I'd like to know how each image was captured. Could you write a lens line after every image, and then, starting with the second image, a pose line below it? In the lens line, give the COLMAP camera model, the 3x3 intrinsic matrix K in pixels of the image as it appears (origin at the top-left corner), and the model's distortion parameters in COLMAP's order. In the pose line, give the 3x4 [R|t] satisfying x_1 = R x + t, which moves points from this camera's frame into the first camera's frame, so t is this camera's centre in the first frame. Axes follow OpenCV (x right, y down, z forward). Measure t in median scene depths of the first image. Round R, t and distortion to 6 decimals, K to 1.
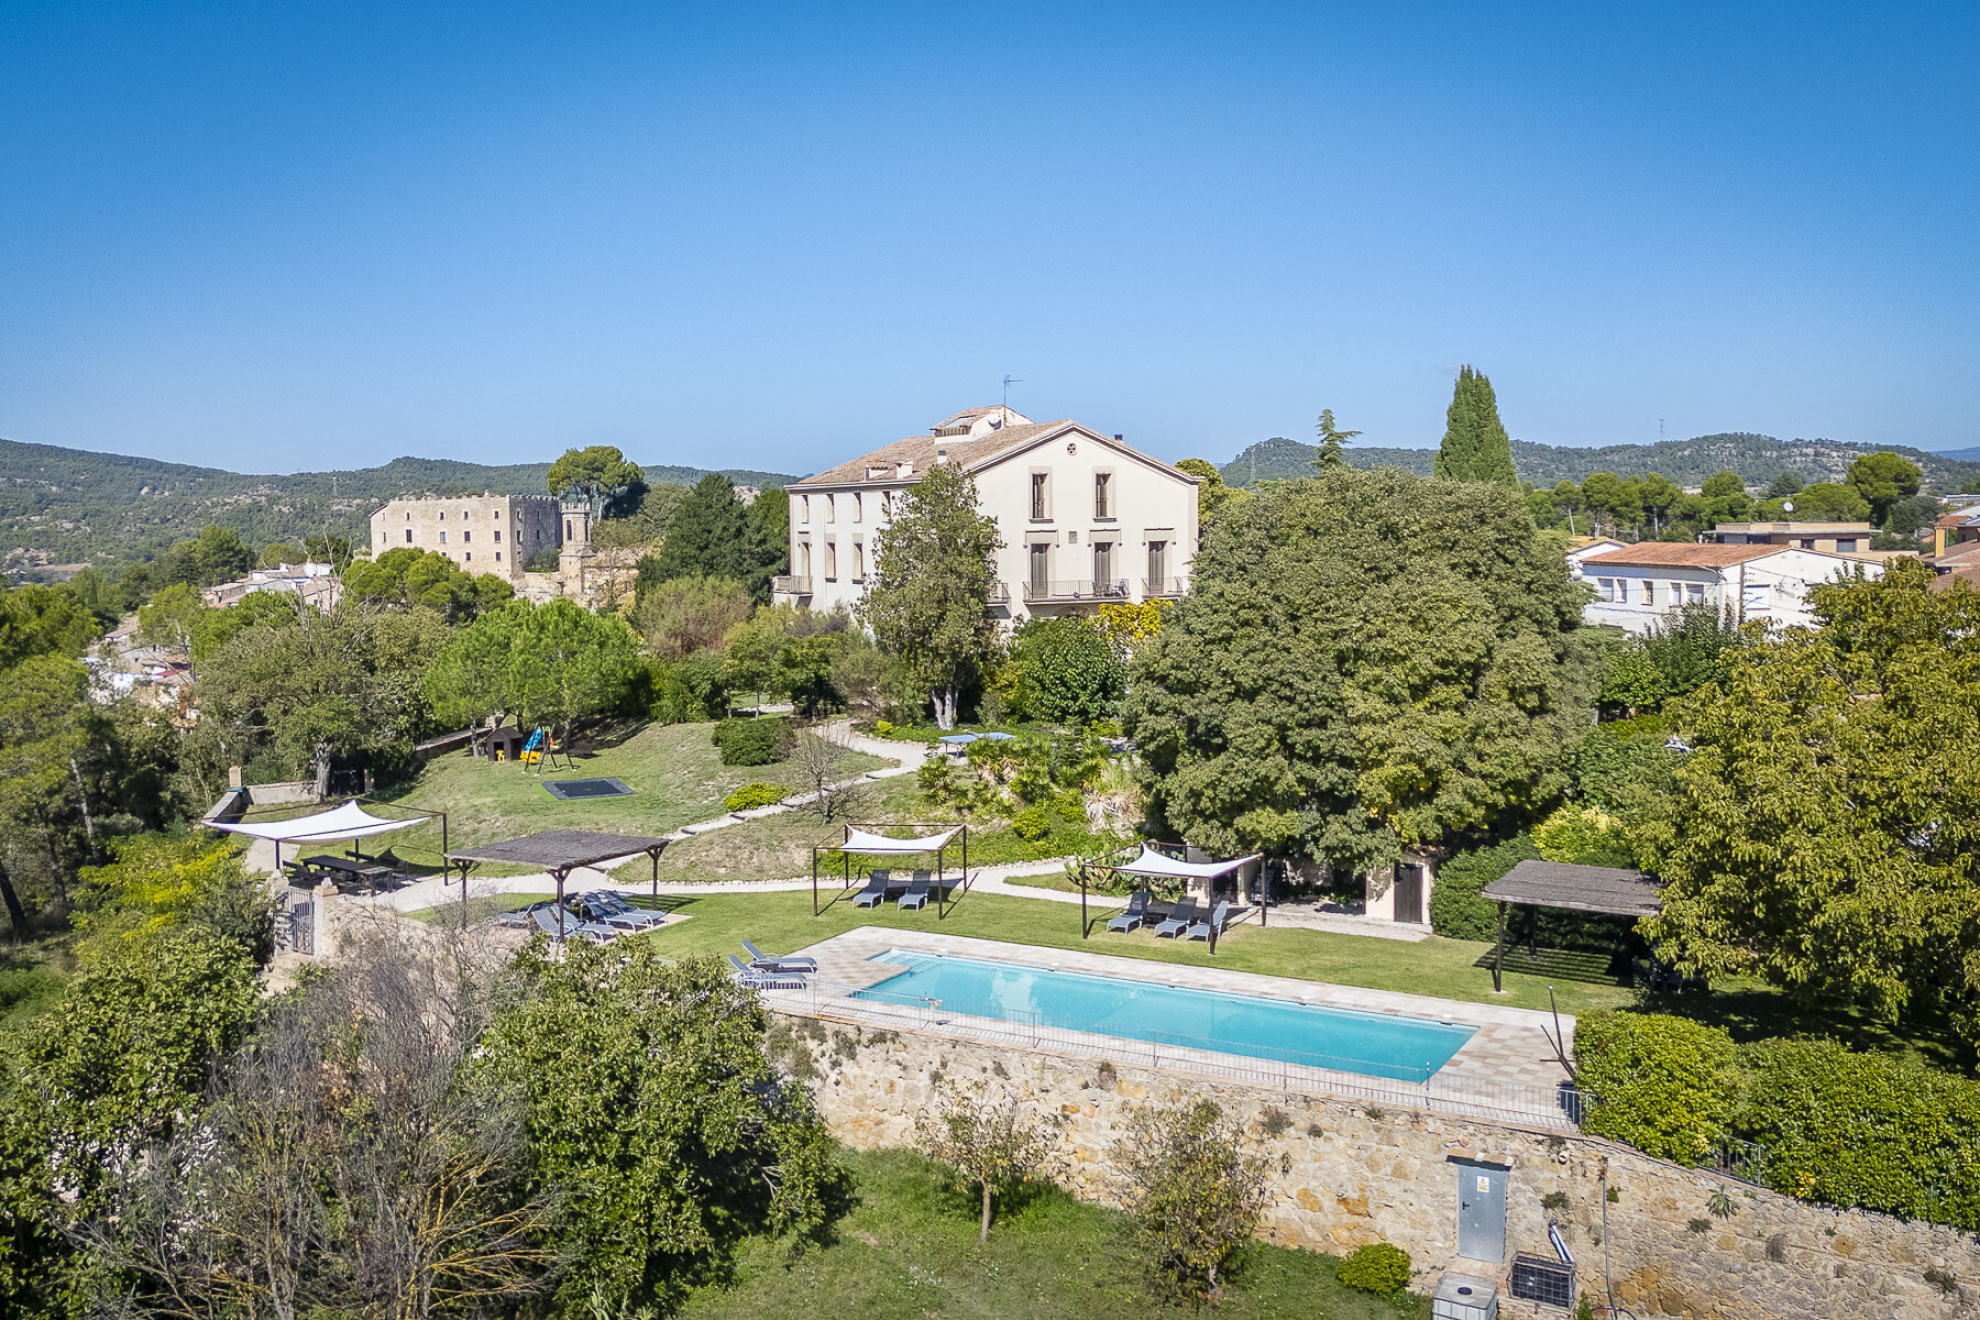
lens RADIAL K [[1698.4, 0, 996.0], [0, 1698.4, 669.1], [0, 0, 1]] dist [0.009935, 0.007243]
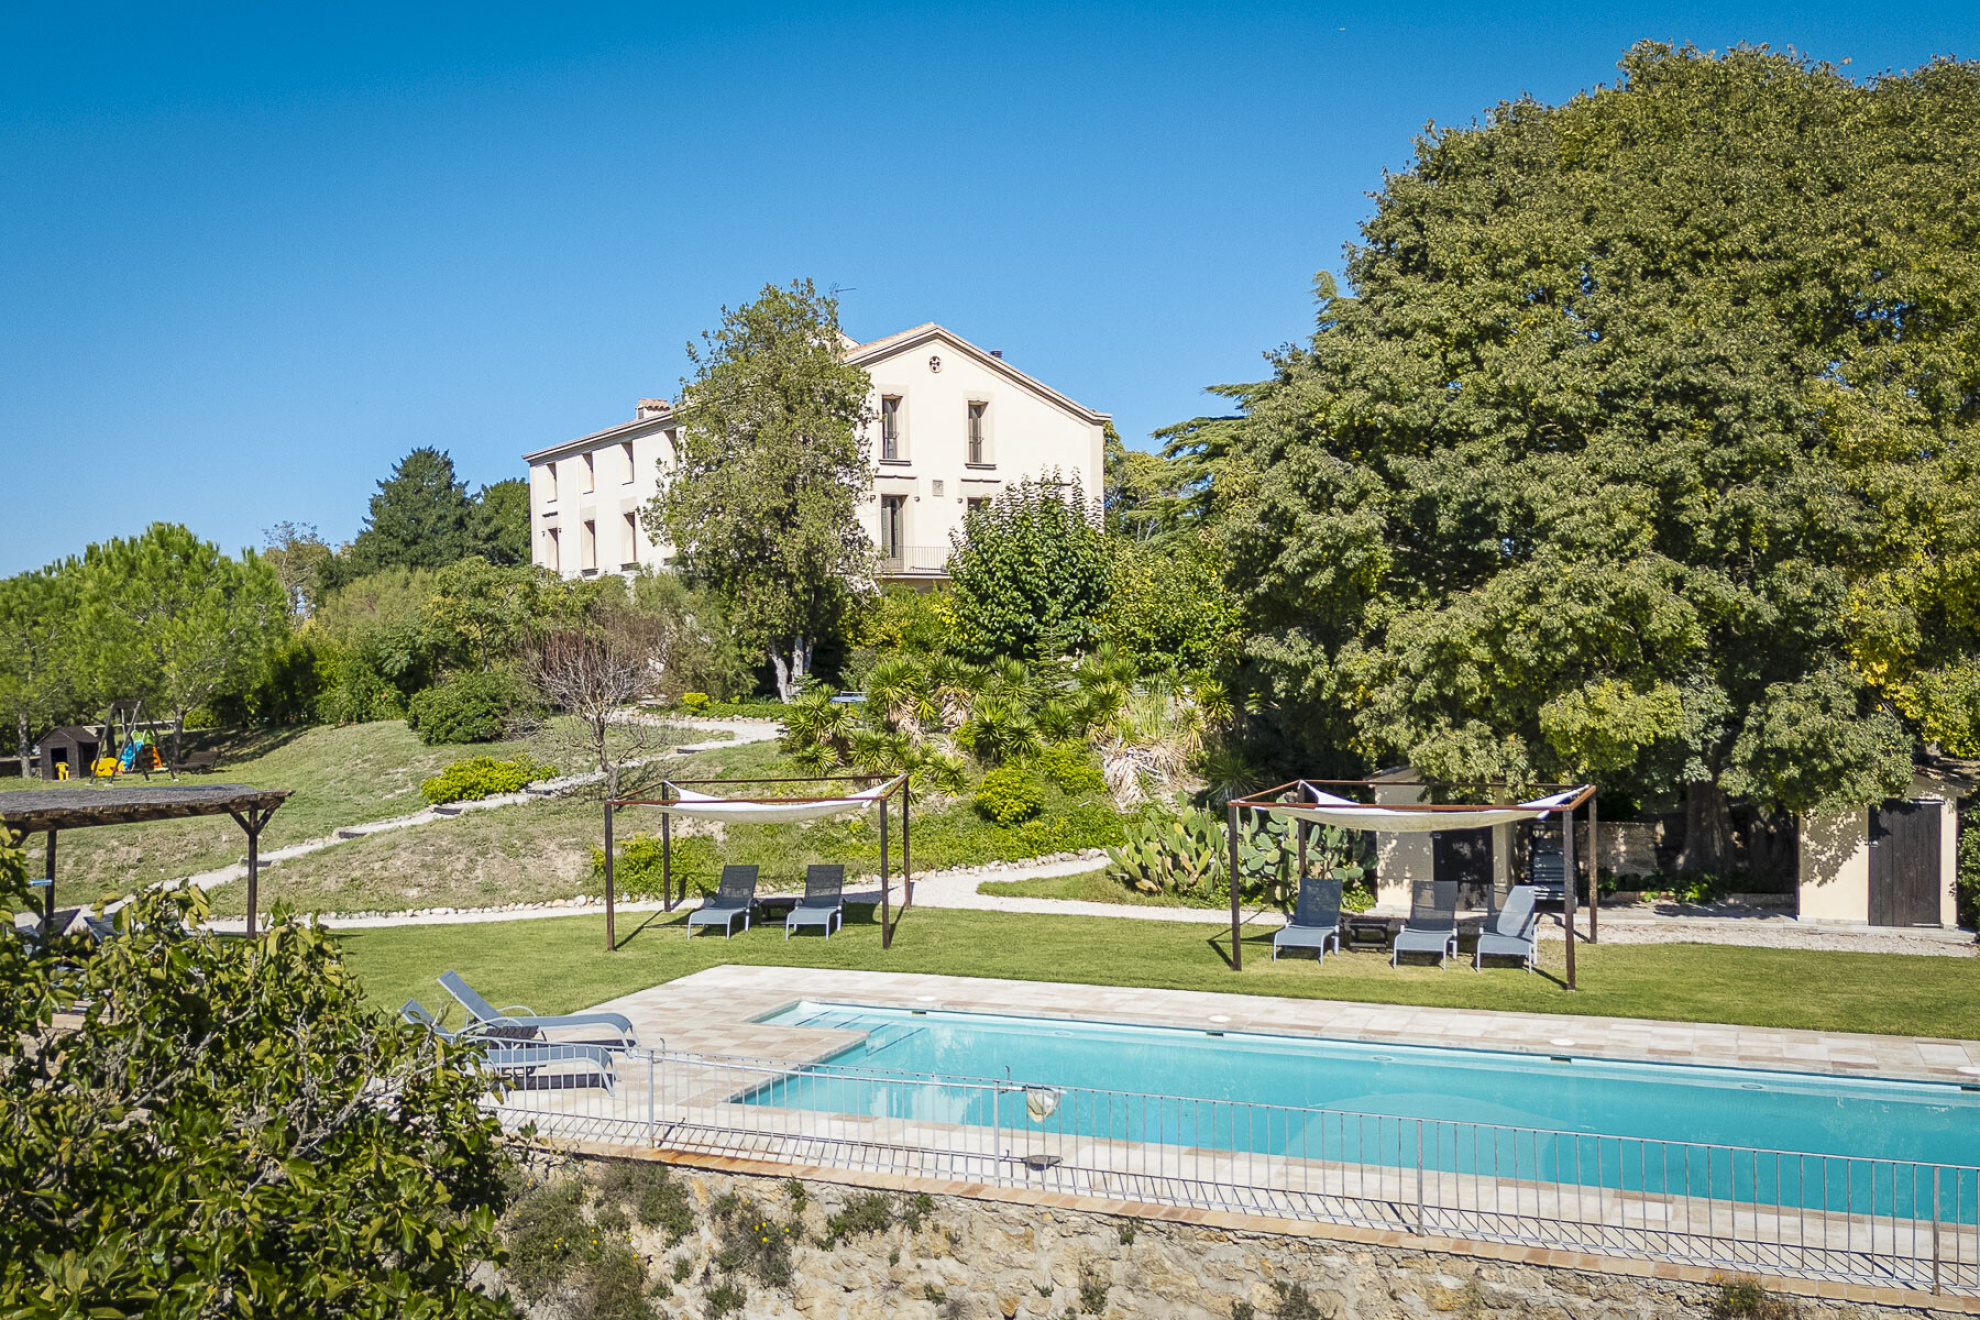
lens RADIAL K [[1698.4, 0, 912.4], [0, 1698.4, 765.6], [0, 0, 1]] dist [0.009935, 0.007243]
pose [[0.994395, -0.006509, 0.105531, -0.069109], [0.010238, 0.999341, -0.034832, 0.106158], [-0.105235, 0.035717, 0.993806, 0.501485]]
